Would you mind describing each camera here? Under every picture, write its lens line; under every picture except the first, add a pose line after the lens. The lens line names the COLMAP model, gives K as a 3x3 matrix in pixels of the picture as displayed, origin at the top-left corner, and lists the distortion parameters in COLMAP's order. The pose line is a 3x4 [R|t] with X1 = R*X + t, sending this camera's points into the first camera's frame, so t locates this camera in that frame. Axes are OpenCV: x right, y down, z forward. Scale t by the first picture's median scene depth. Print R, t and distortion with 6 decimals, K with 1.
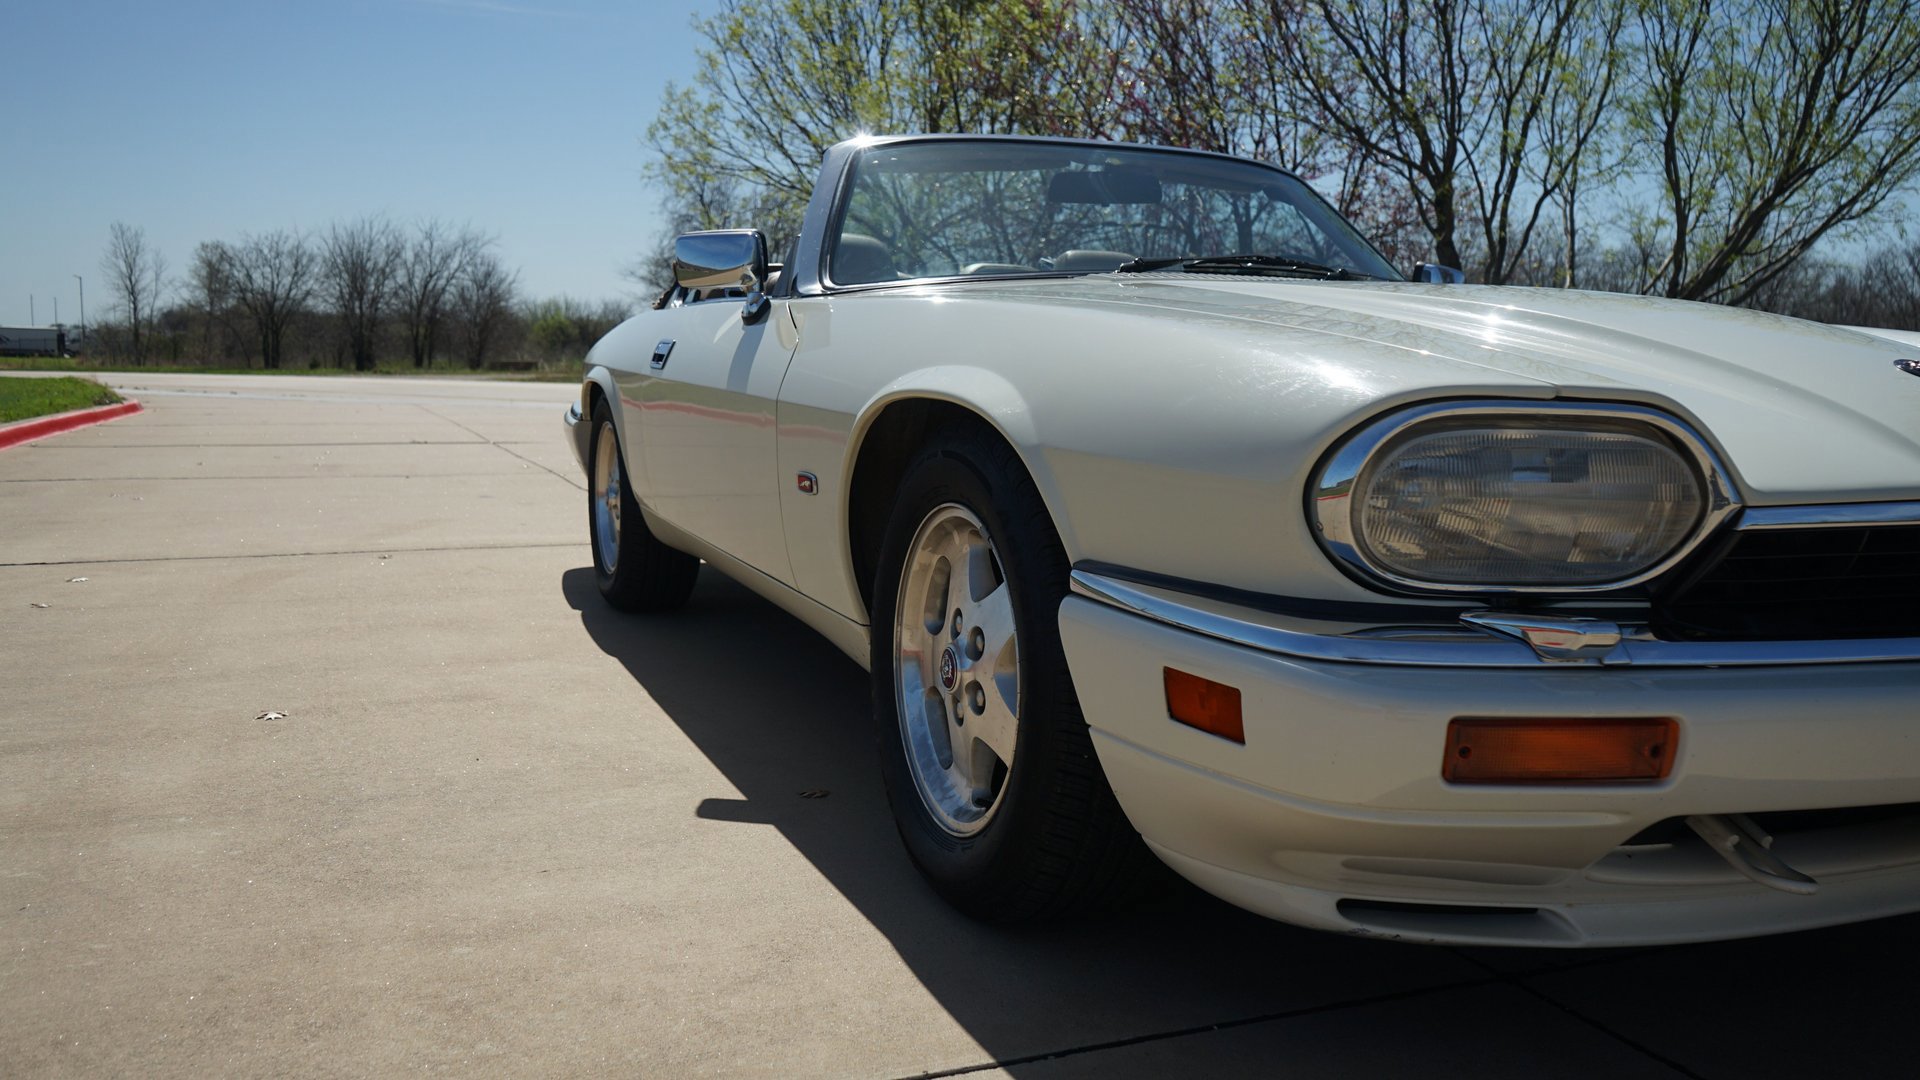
lens RADIAL K [[1541.4, 0, 958.3], [0, 1541.4, 545.4], [0, 0, 1]] dist [-0.011214, 0.004860]
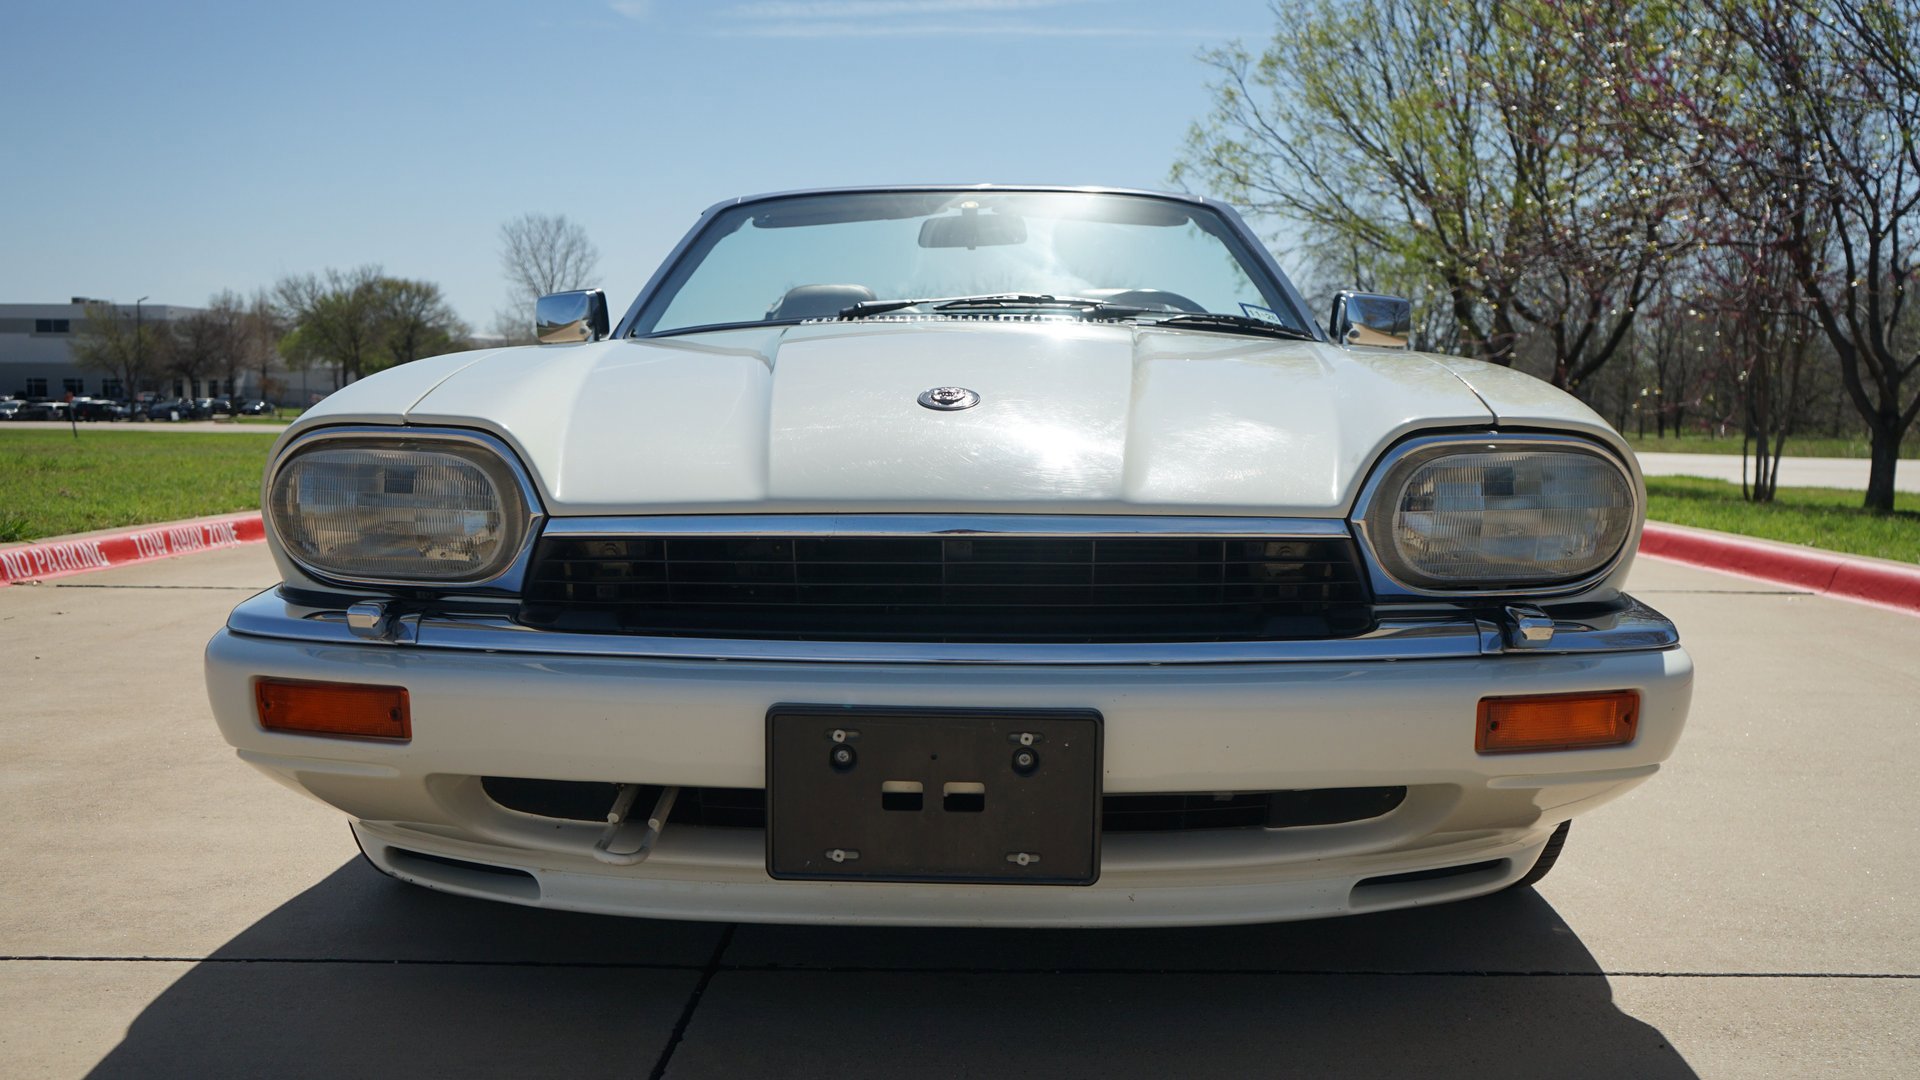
lens RADIAL K [[1692.5, 0, 956.0], [0, 1692.5, 539.7], [0, 0, 1]] dist [-0.008274, 0.026154]
pose [[0.918664, 0.019149, -0.394576, 0.826793], [-0.036681, 0.998644, -0.036938, 0.017810], [0.393334, 0.048407, 0.918120, -0.027726]]
